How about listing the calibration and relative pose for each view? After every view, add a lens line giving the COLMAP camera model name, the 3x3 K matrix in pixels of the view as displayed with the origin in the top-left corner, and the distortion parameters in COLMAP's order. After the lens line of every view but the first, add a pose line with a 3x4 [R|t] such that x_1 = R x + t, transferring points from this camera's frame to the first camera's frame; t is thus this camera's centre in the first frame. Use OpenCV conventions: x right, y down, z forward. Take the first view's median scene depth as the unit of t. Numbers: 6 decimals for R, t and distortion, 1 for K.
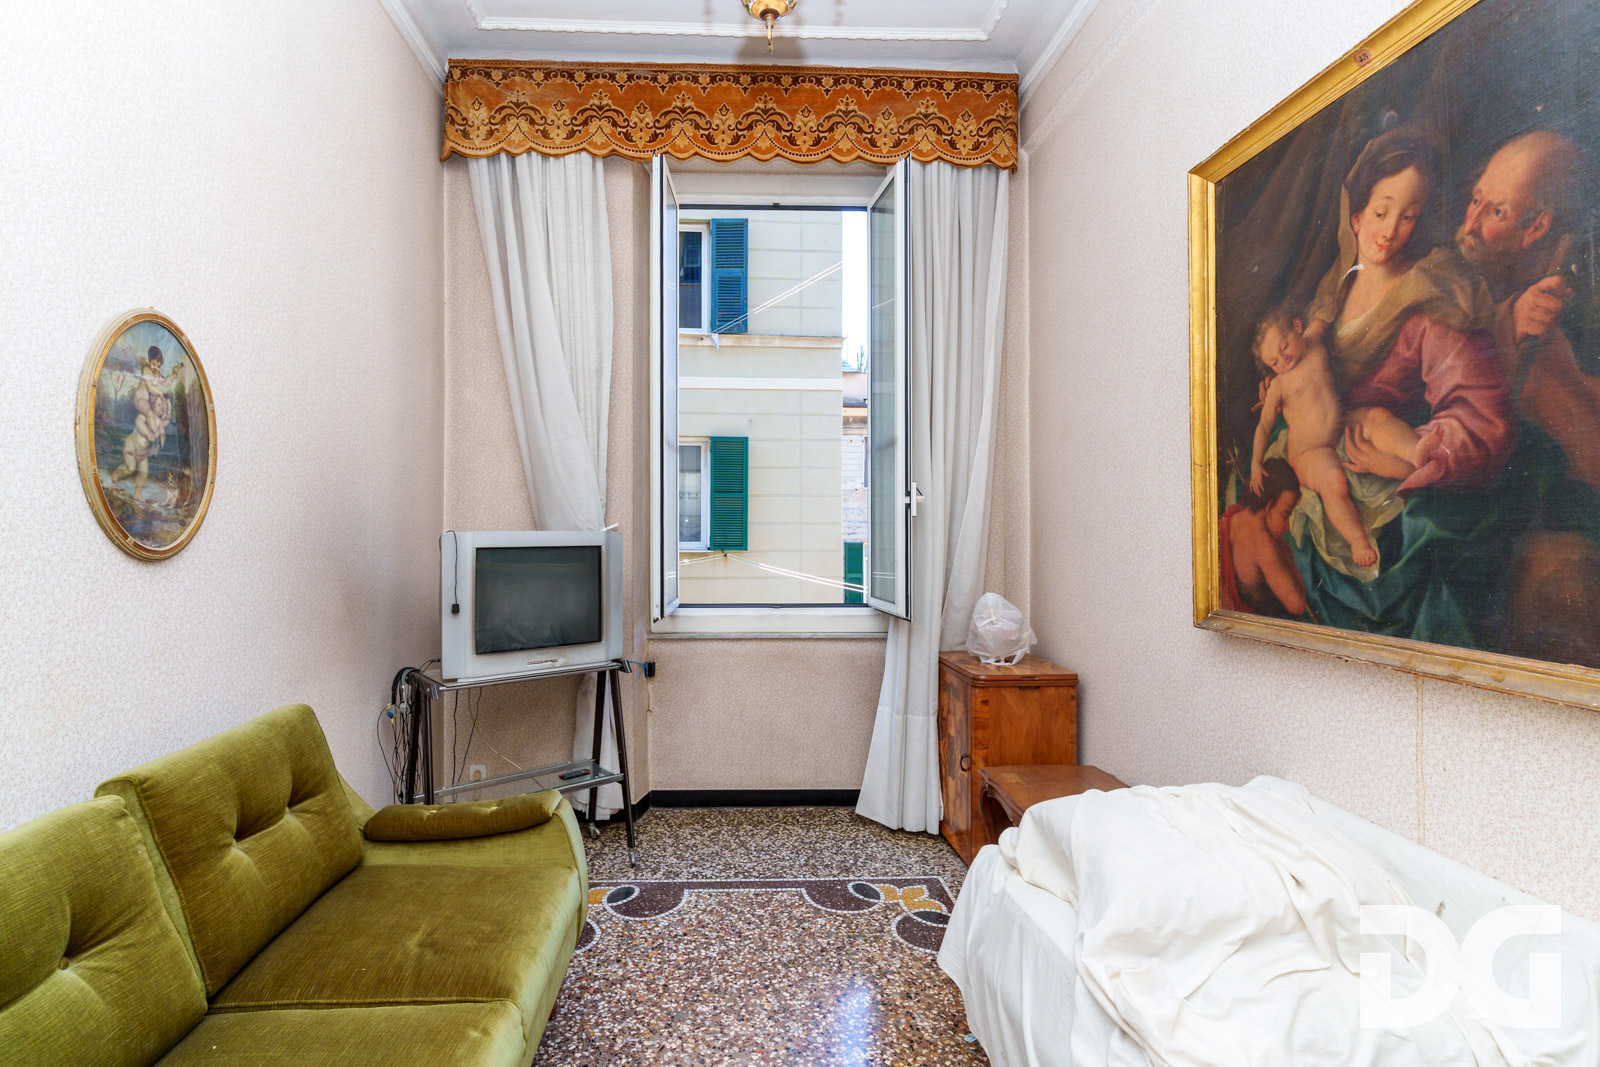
lens RADIAL K [[796.2, 0, 800.0], [0, 796.2, 533.5], [0, 0, 1]] dist [0.001132, 0.000020]
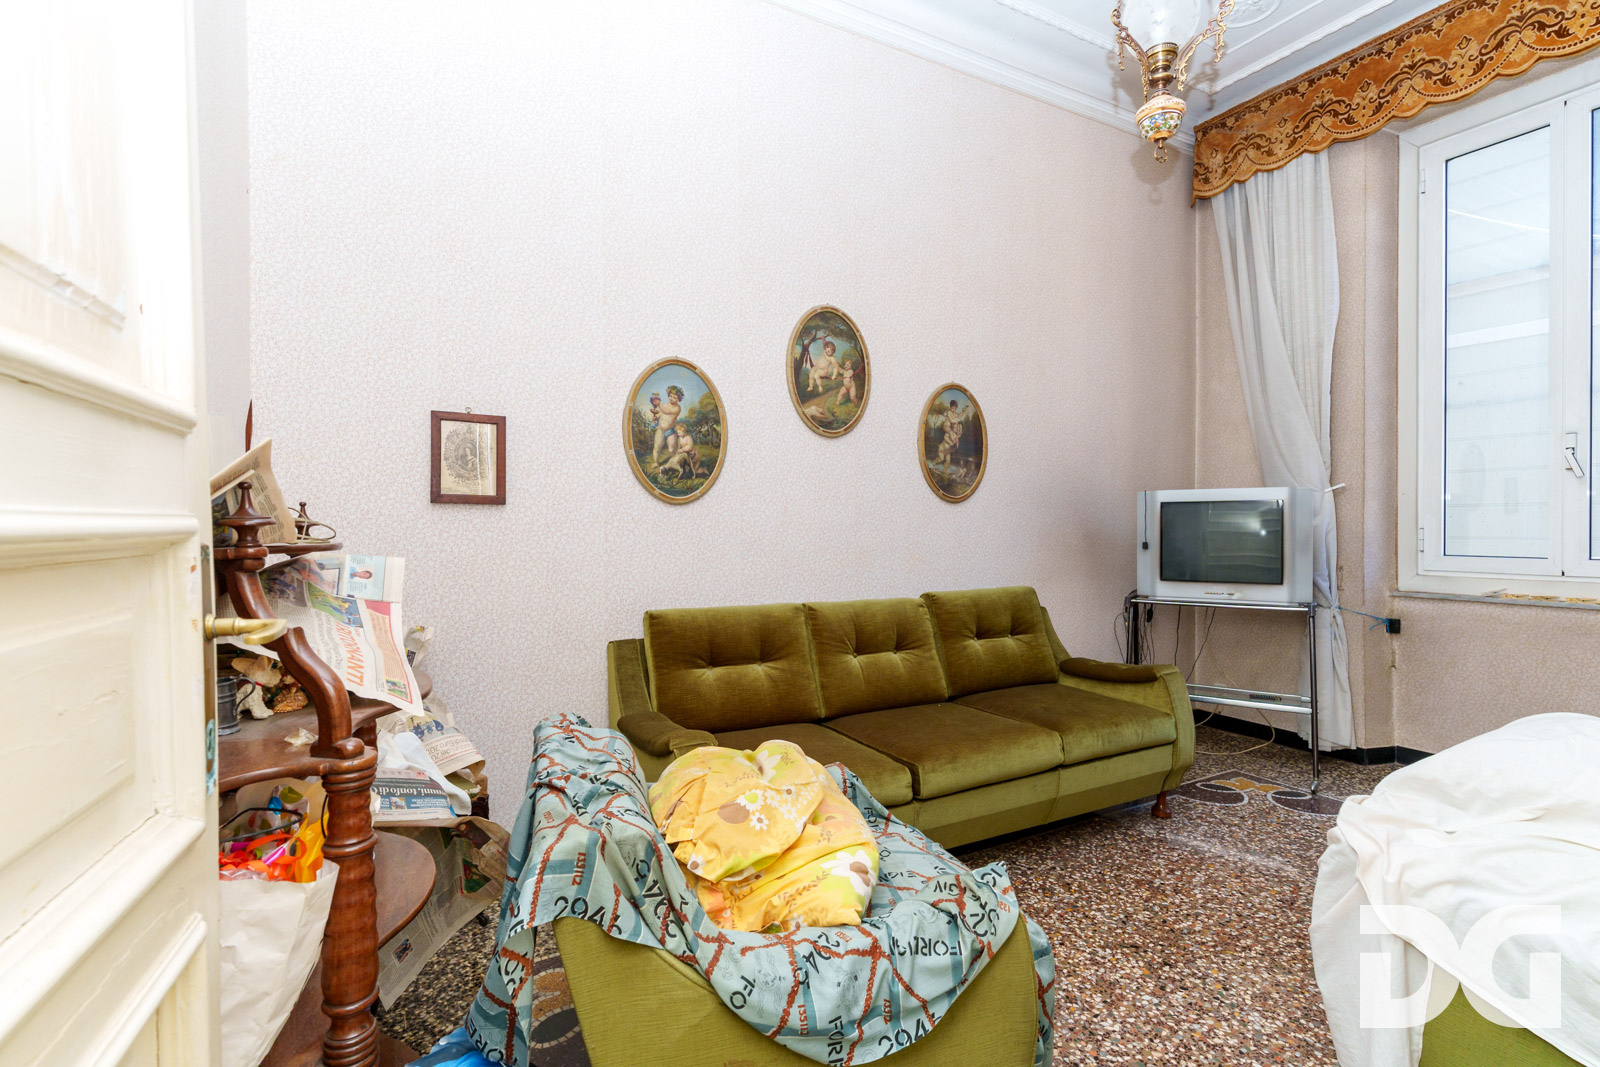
lens RADIAL K [[780.1, 0, 825.8], [0, 780.1, 528.0], [0, 0, 1]] dist [0.002056, -0.000041]
pose [[0.482296, -0.003214, -0.876002, 0.734962], [0.007066, 0.999975, 0.000221, 0.088017], [0.875980, -0.006297, 0.482307, -0.252079]]
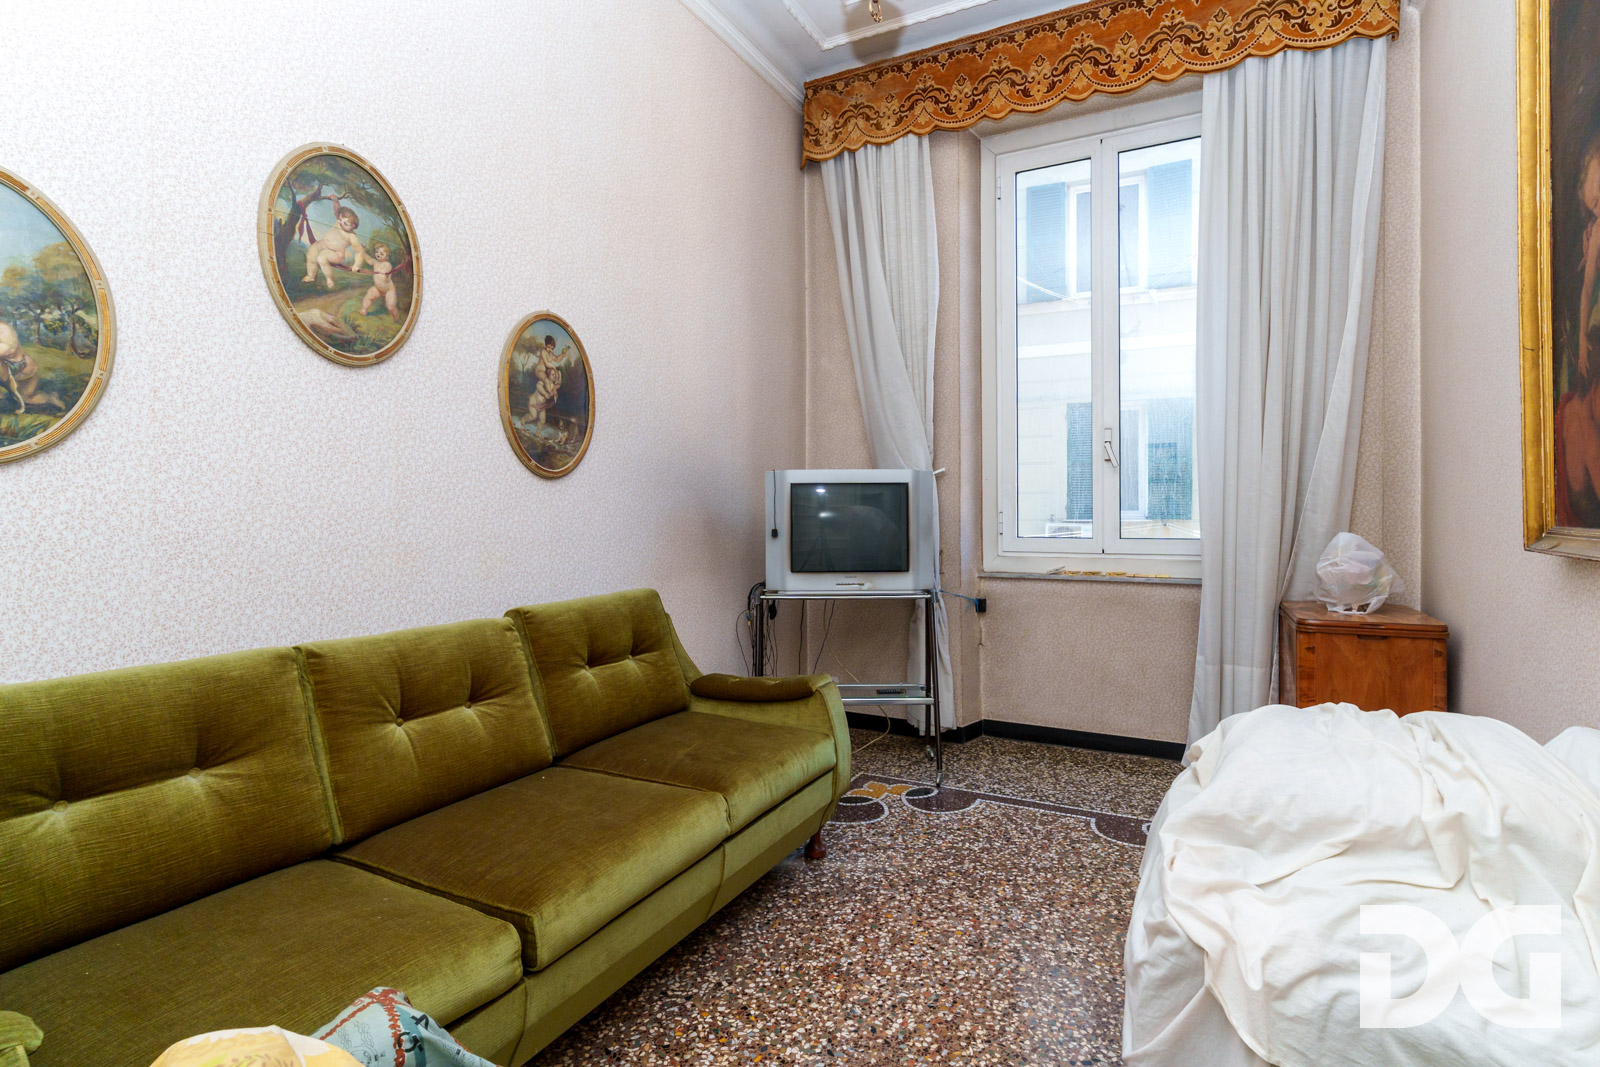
lens RADIAL K [[797.2, 0, 845.5], [0, 797.2, 513.1], [0, 0, 1]] dist [0.001682, 0.000425]
pose [[0.878955, -0.006910, -0.476855, 0.354282], [0.010187, 0.999939, 0.004289, 0.088670], [0.476796, -0.008628, 0.878972, -0.051799]]
